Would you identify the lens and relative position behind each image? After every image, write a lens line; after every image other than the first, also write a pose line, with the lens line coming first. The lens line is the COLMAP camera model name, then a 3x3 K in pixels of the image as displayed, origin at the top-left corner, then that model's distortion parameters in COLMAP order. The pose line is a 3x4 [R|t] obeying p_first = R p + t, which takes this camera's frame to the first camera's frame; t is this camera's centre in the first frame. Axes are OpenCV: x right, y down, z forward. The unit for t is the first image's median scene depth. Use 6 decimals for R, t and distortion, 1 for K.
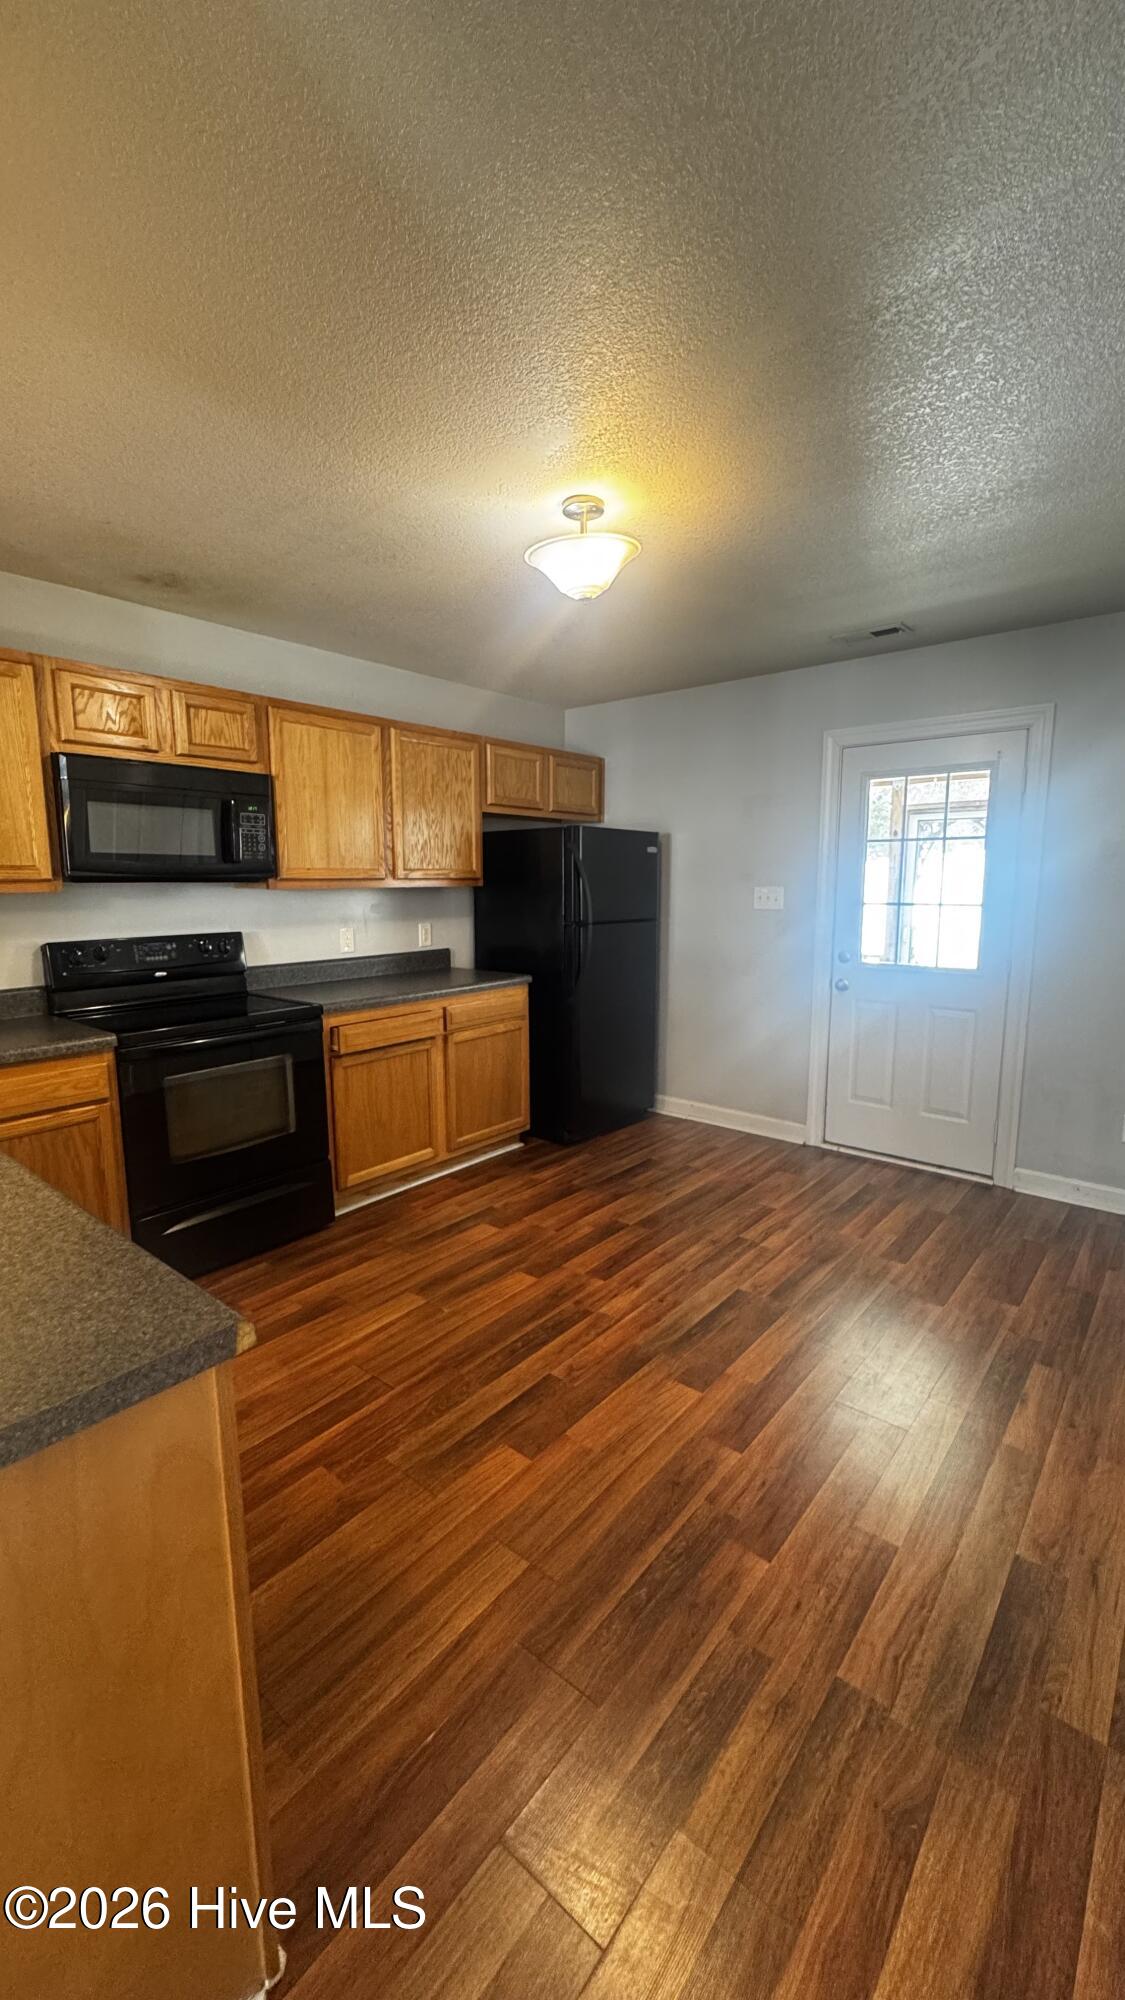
lens RADIAL K [[792.6, 0, 554.6], [0, 792.6, 991.4], [0, 0, 1]] dist [-0.005088, -0.000364]
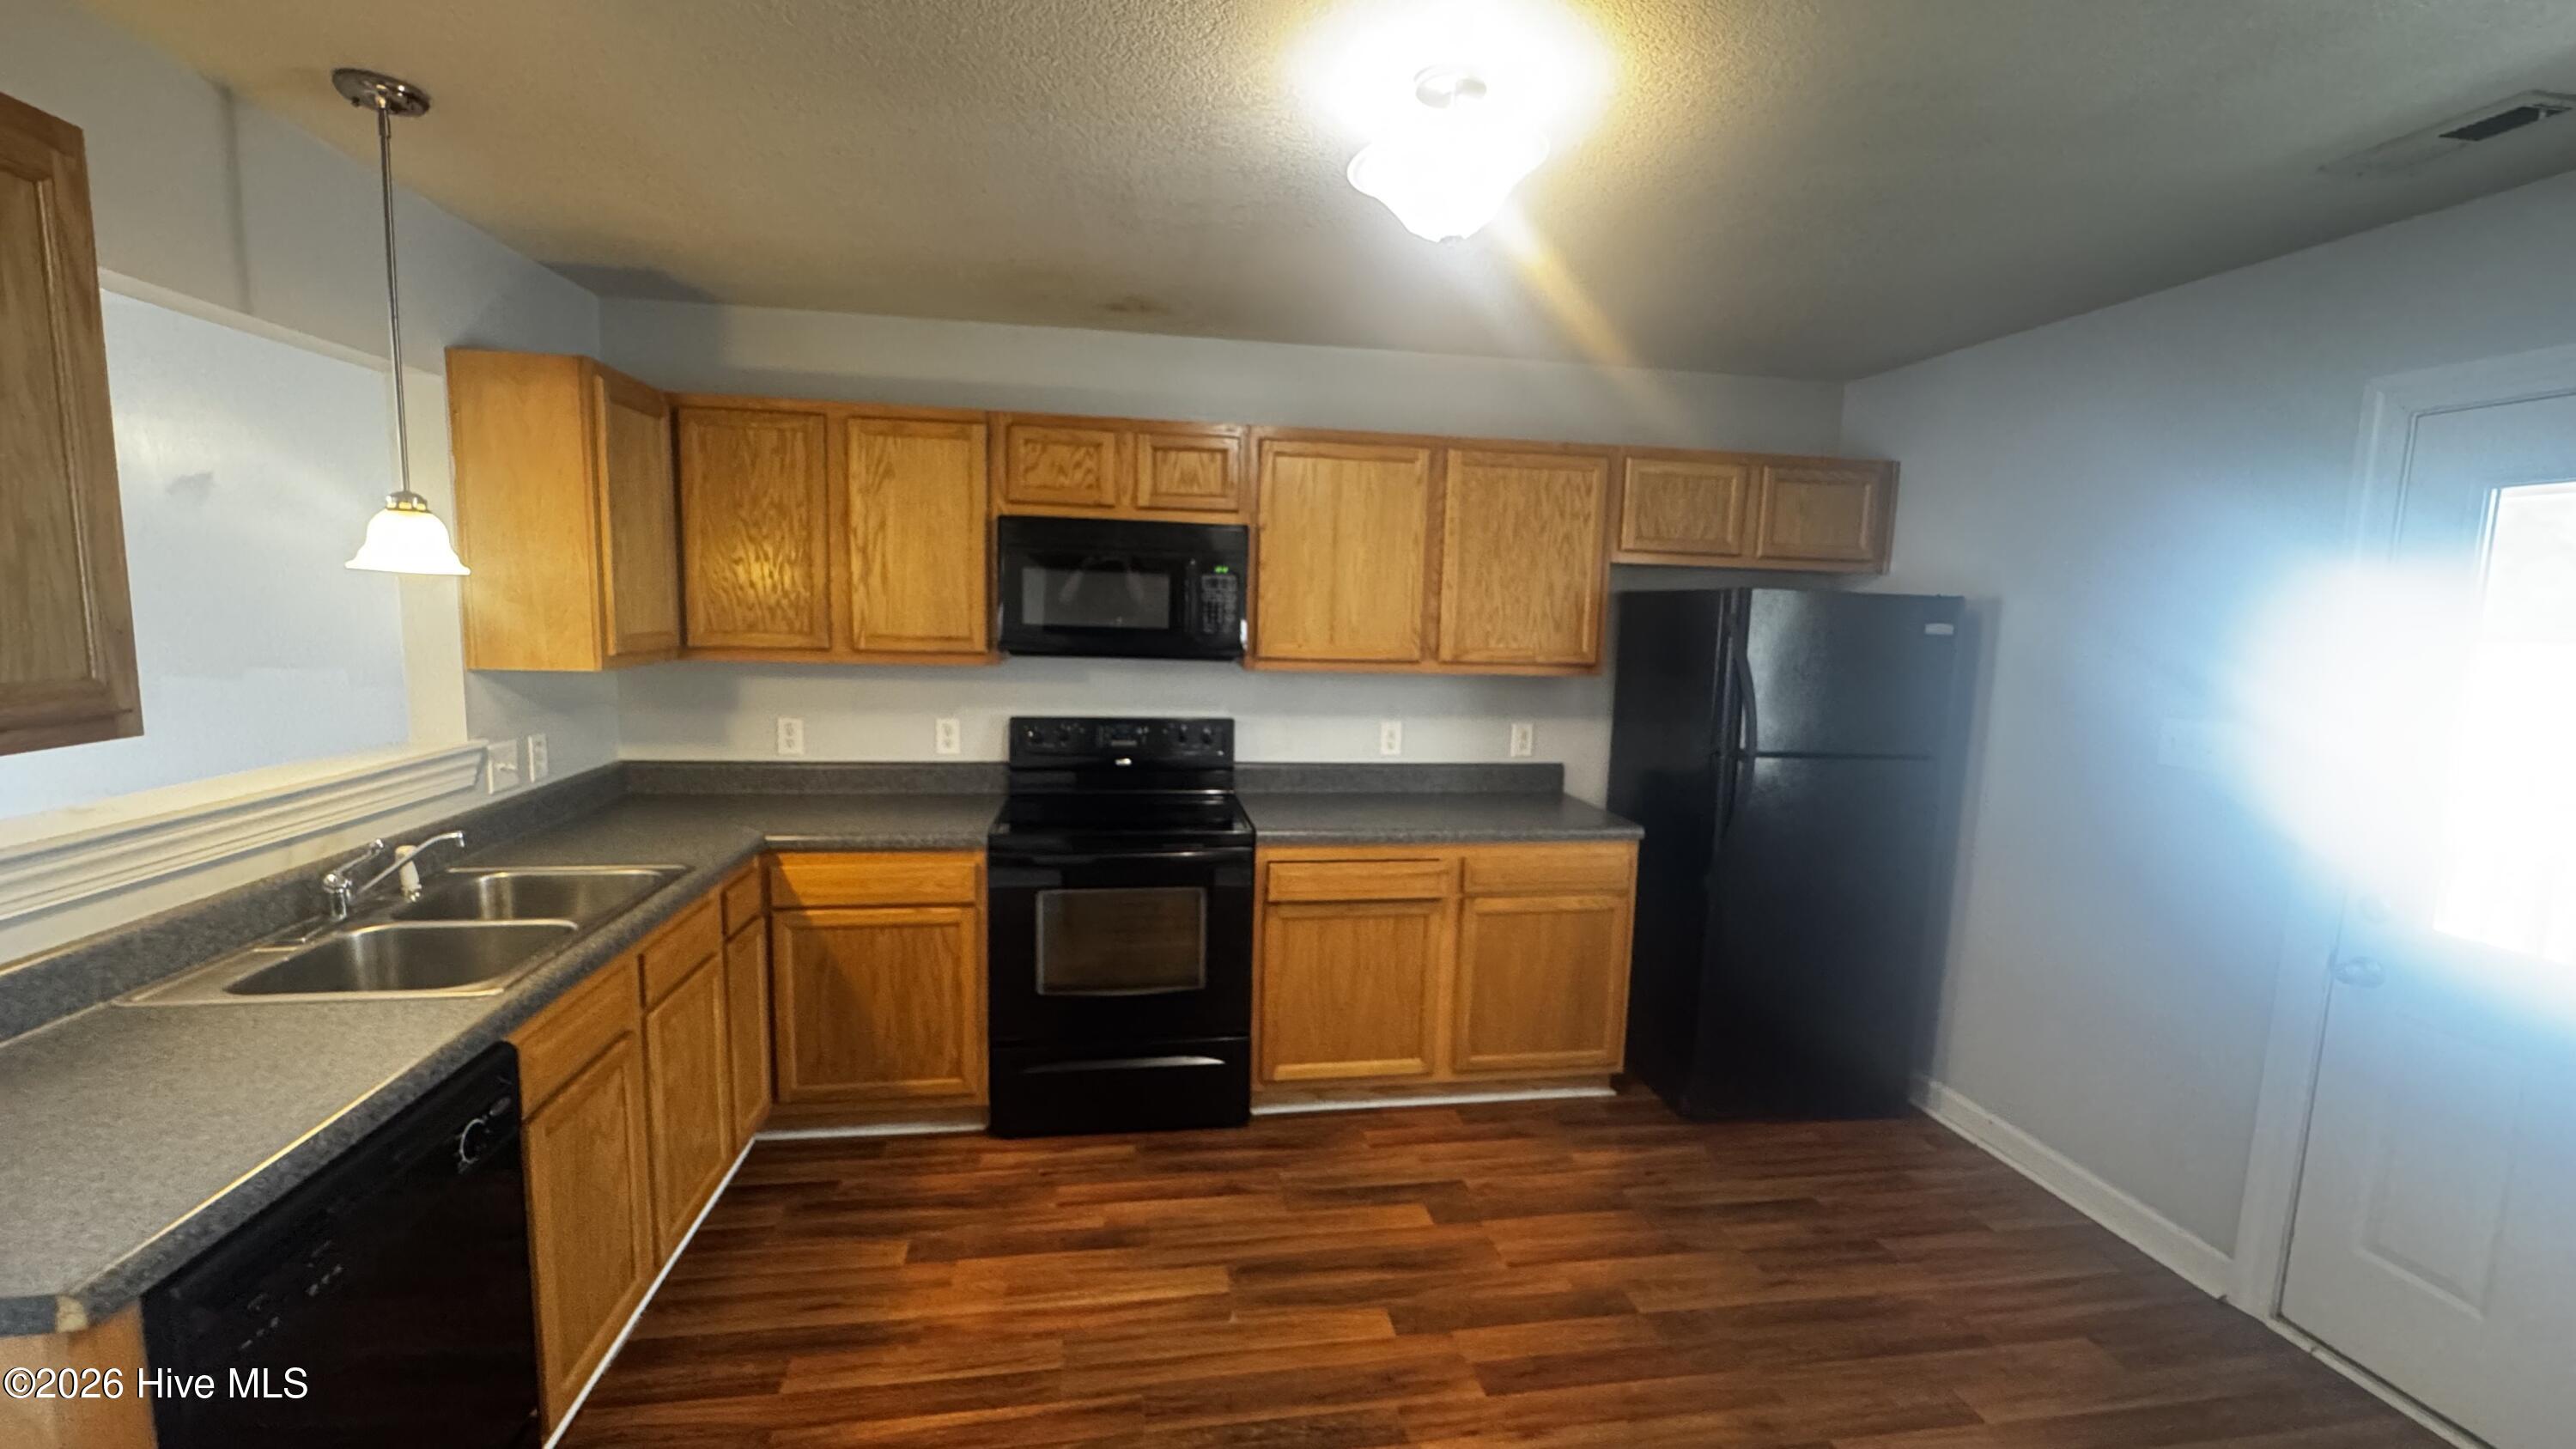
lens RADIAL K [[1021.1, 0, 1285.9], [0, 1021.1, 722.5], [0, 0, 1]] dist [-0.005088, -0.000364]
pose [[0.759334, 0.099545, -0.643042, 0.323969], [-0.122382, 0.992441, 0.009119, -0.092603], [0.639089, 0.071772, 0.765776, 0.260304]]
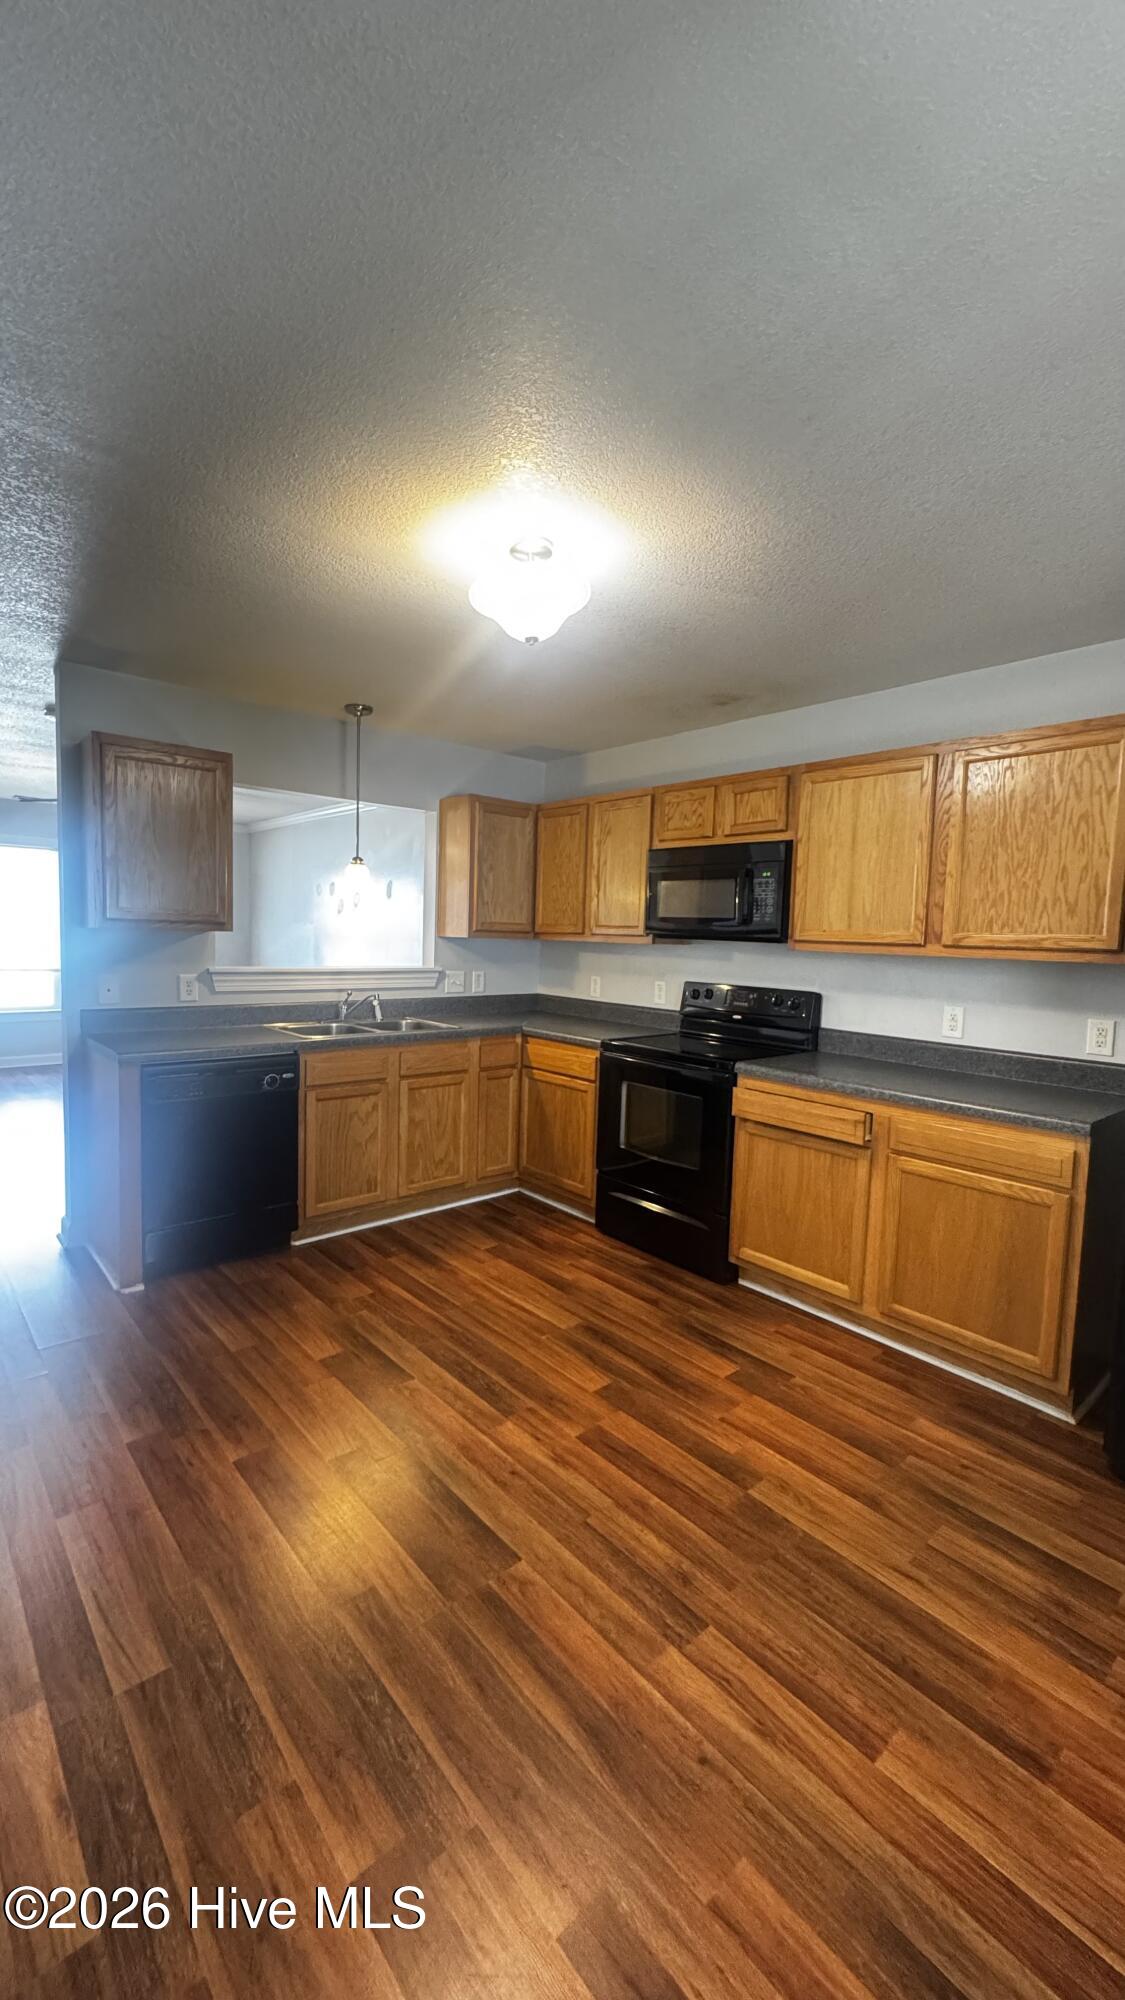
lens RADIAL K [[792.6, 0, 569.0], [0, 792.6, 991.5], [0, 0, 1]] dist [-0.005088, -0.000364]
pose [[-0.135099, 0.071588, -0.988243, 0.696907], [-0.171458, 0.980651, 0.094477, -0.125260], [0.975884, 0.182206, -0.120211, 0.860030]]
